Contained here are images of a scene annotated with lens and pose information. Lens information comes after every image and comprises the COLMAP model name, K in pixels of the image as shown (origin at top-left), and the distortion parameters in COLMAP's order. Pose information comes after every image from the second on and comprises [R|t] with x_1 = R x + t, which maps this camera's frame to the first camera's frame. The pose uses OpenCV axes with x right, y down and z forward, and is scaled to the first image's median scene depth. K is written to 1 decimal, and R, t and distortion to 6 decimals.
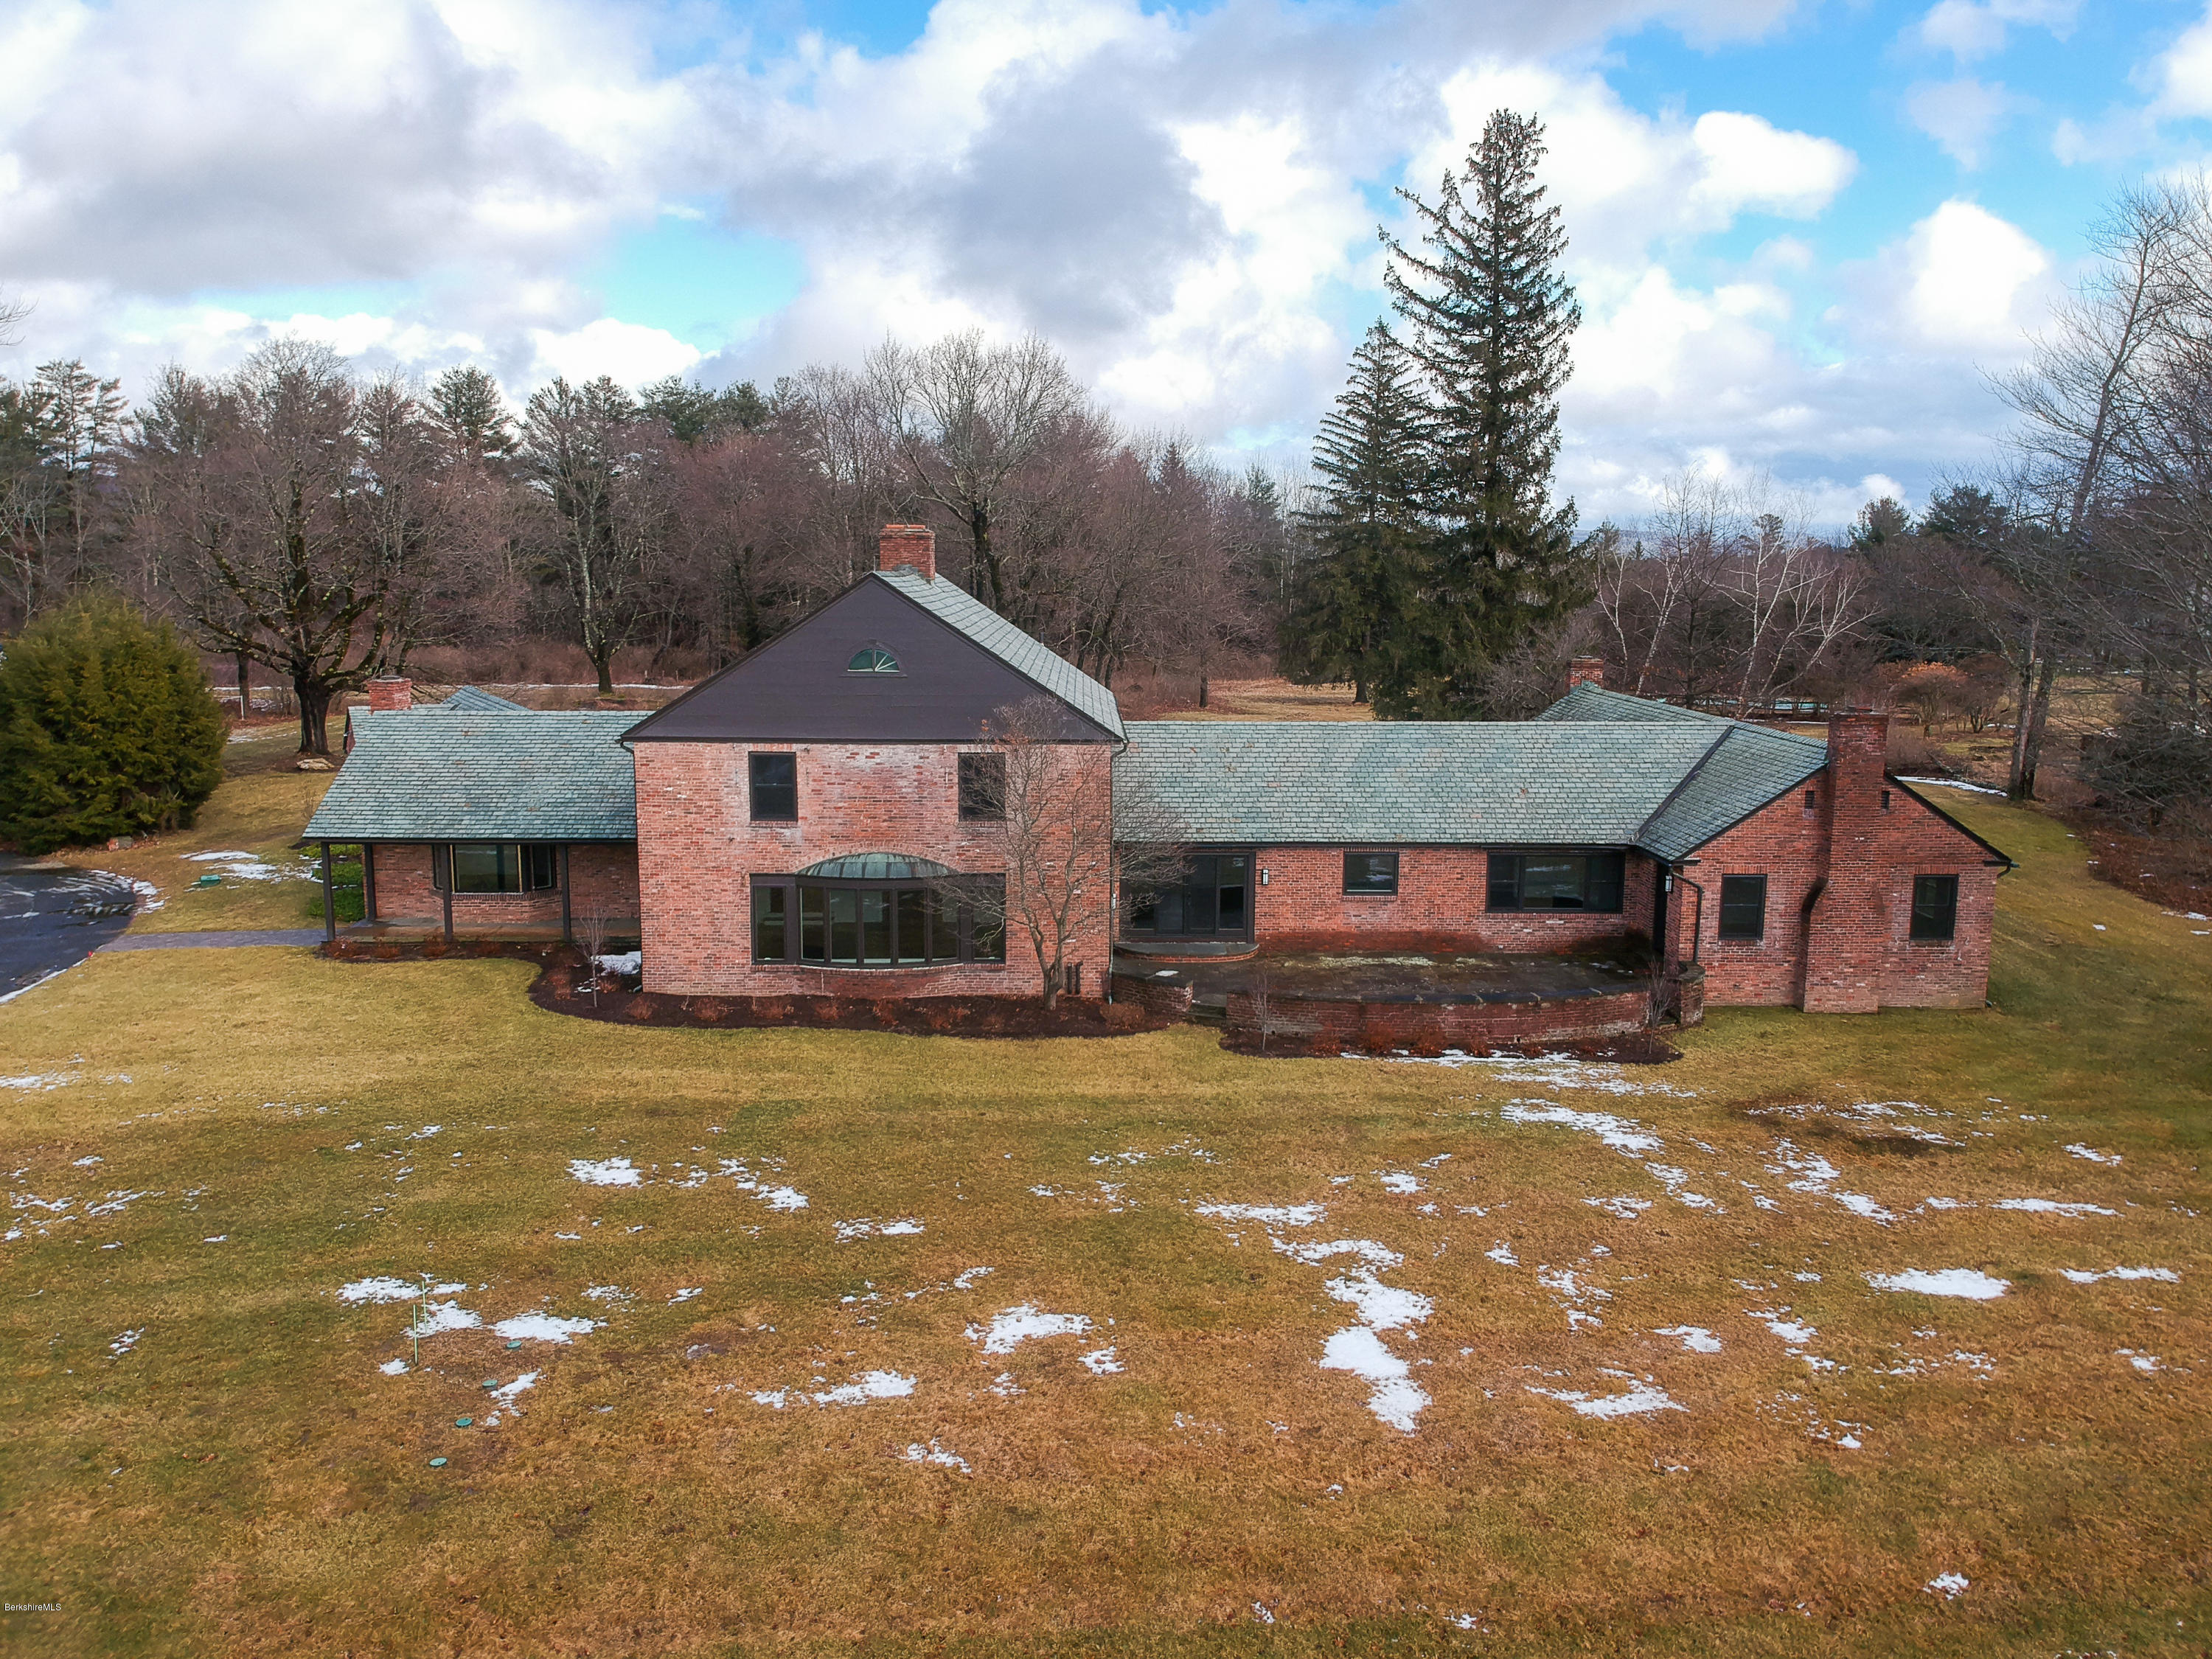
lens RADIAL K [[1600.4, 0, 1115.4], [0, 1600.4, 840.2], [0, 0, 1]] dist [0.057849, -0.093665]
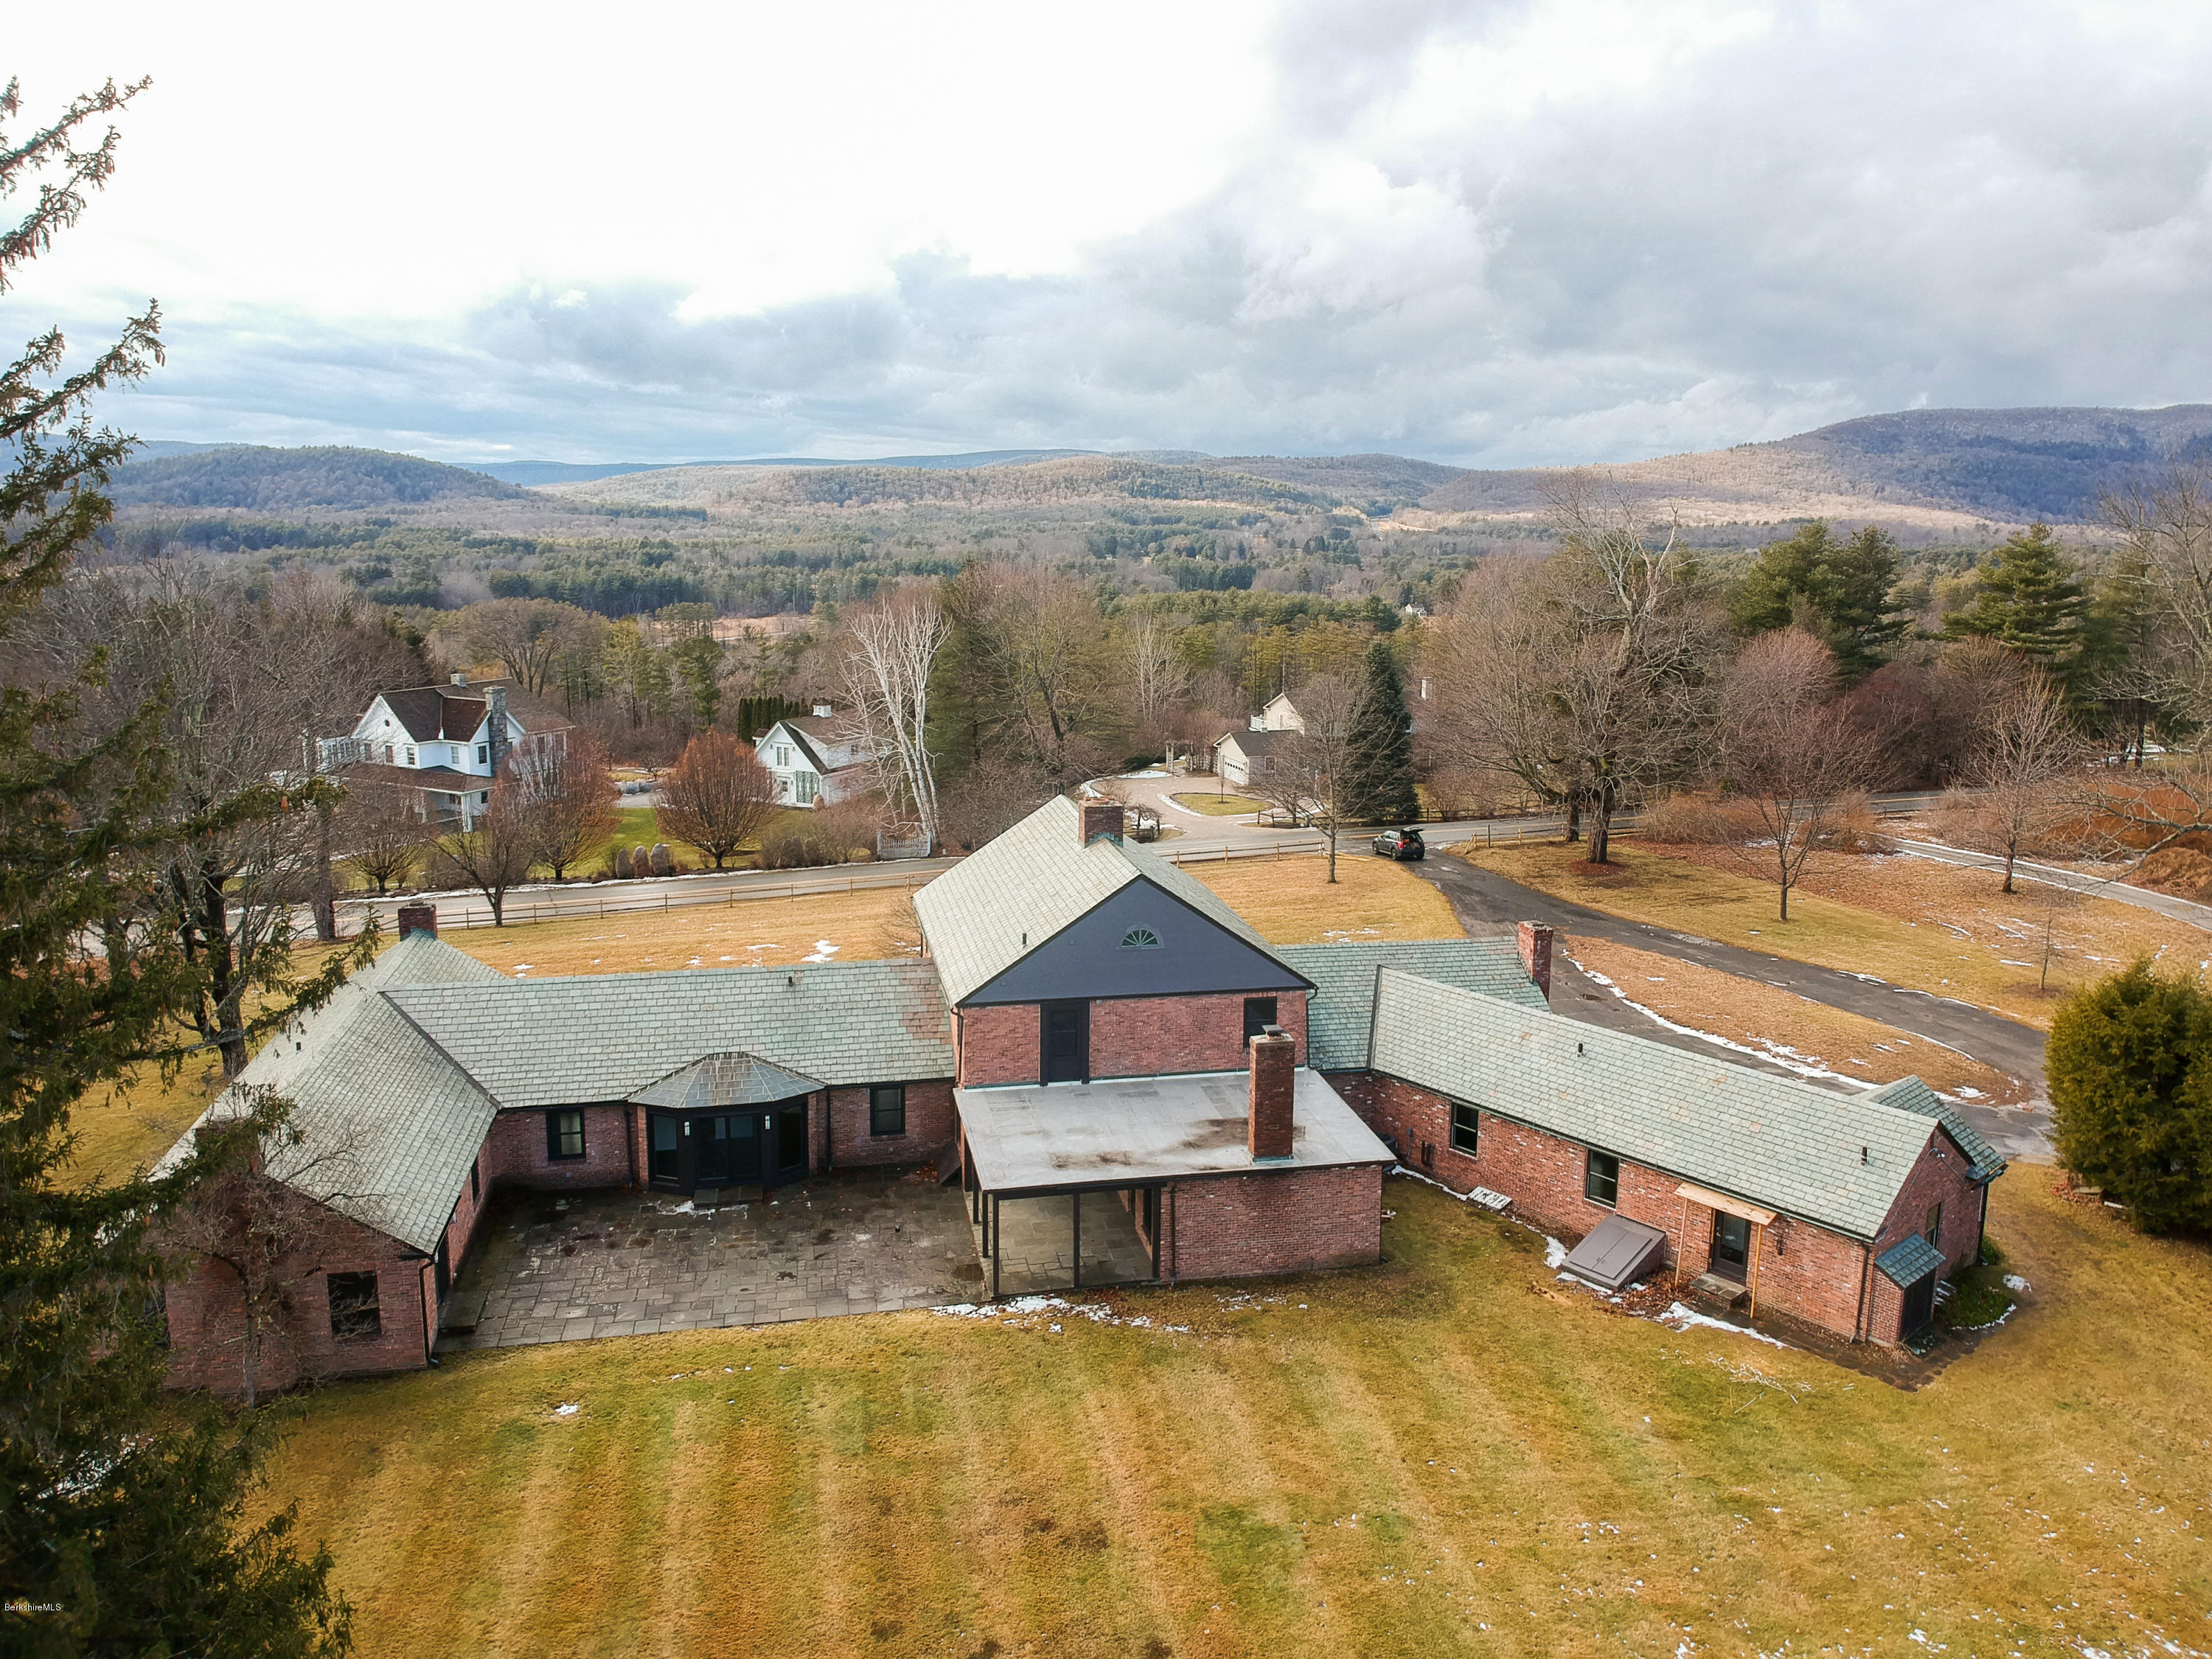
lens RADIAL K [[1600.4, 0, 1111.4], [0, 1600.4, 805.8], [0, 0, 1]] dist [0.057849, -0.093665]
pose [[-0.982723, 0.021399, -0.183839, 0.098234], [-0.048711, 0.928370, 0.368452, -0.727086], [0.178555, 0.371041, -0.911288, 2.329573]]
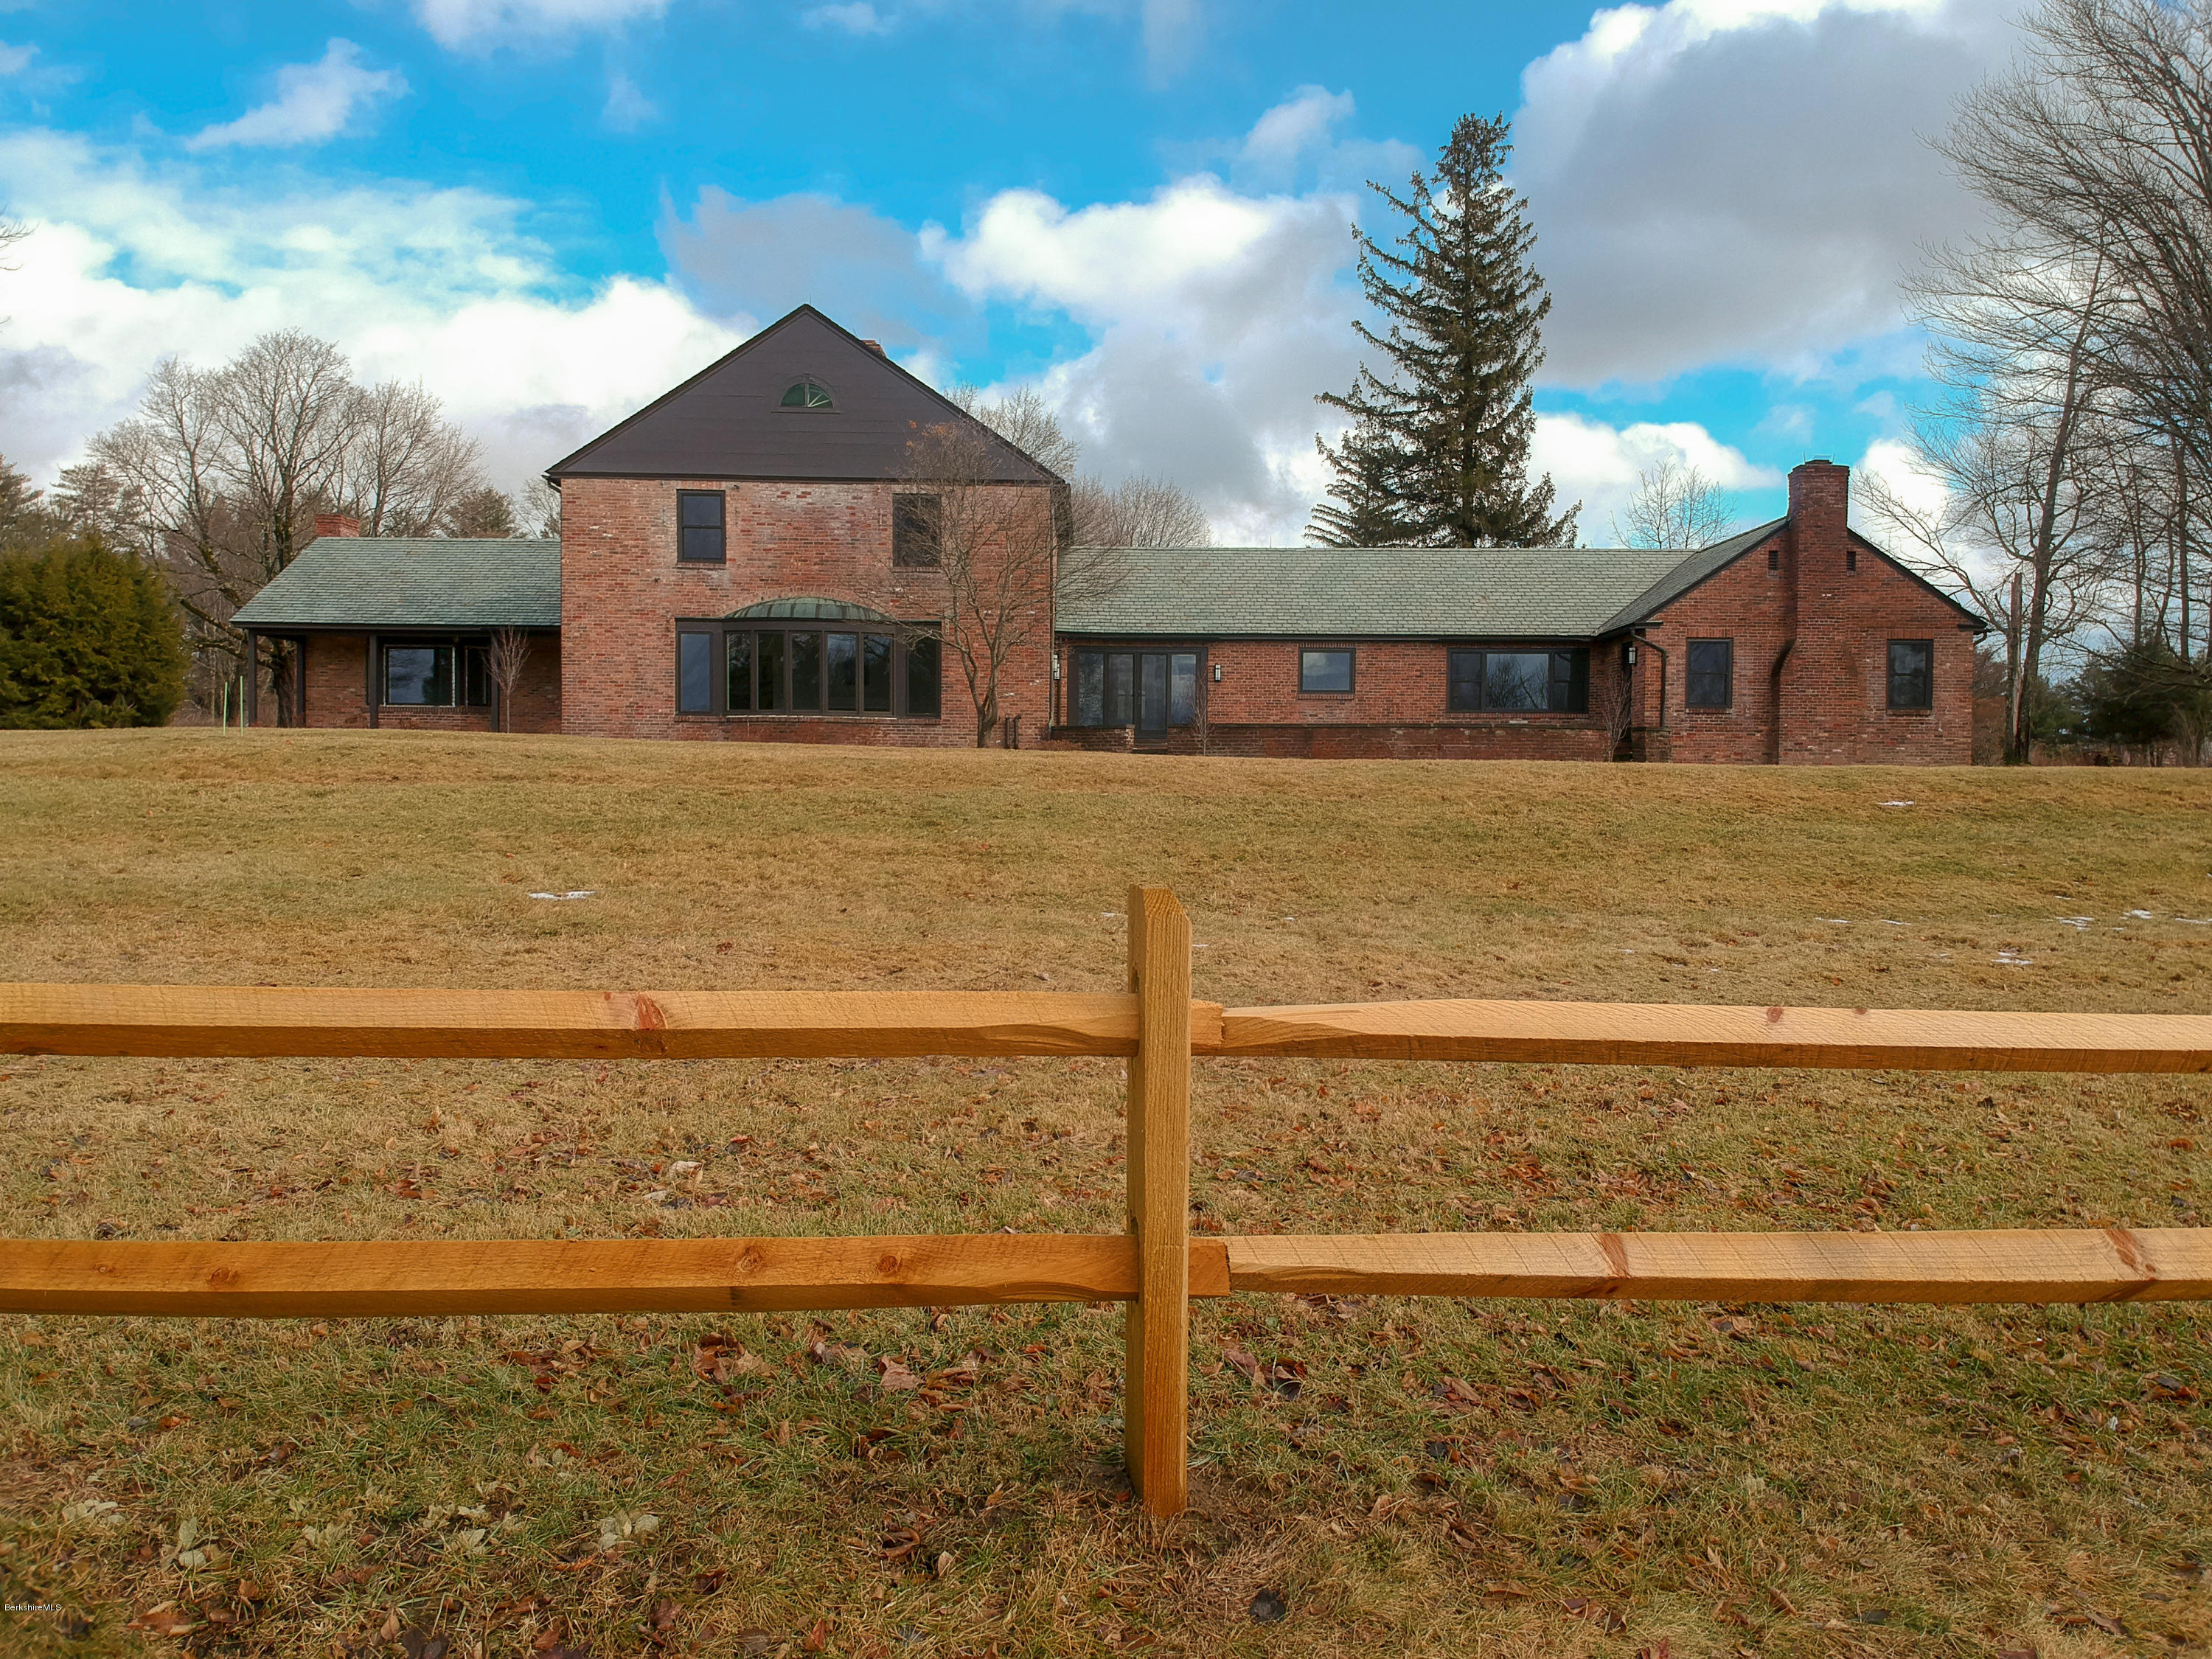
lens RADIAL K [[1600.4, 0, 1113.6], [0, 1600.4, 839.2], [0, 0, 1]] dist [0.057849, -0.093665]
pose [[0.999947, -0.000197, -0.010320, 0.043699], [-0.001057, 0.992610, -0.121340, 0.256608], [0.010268, 0.121345, 0.992557, 0.054268]]
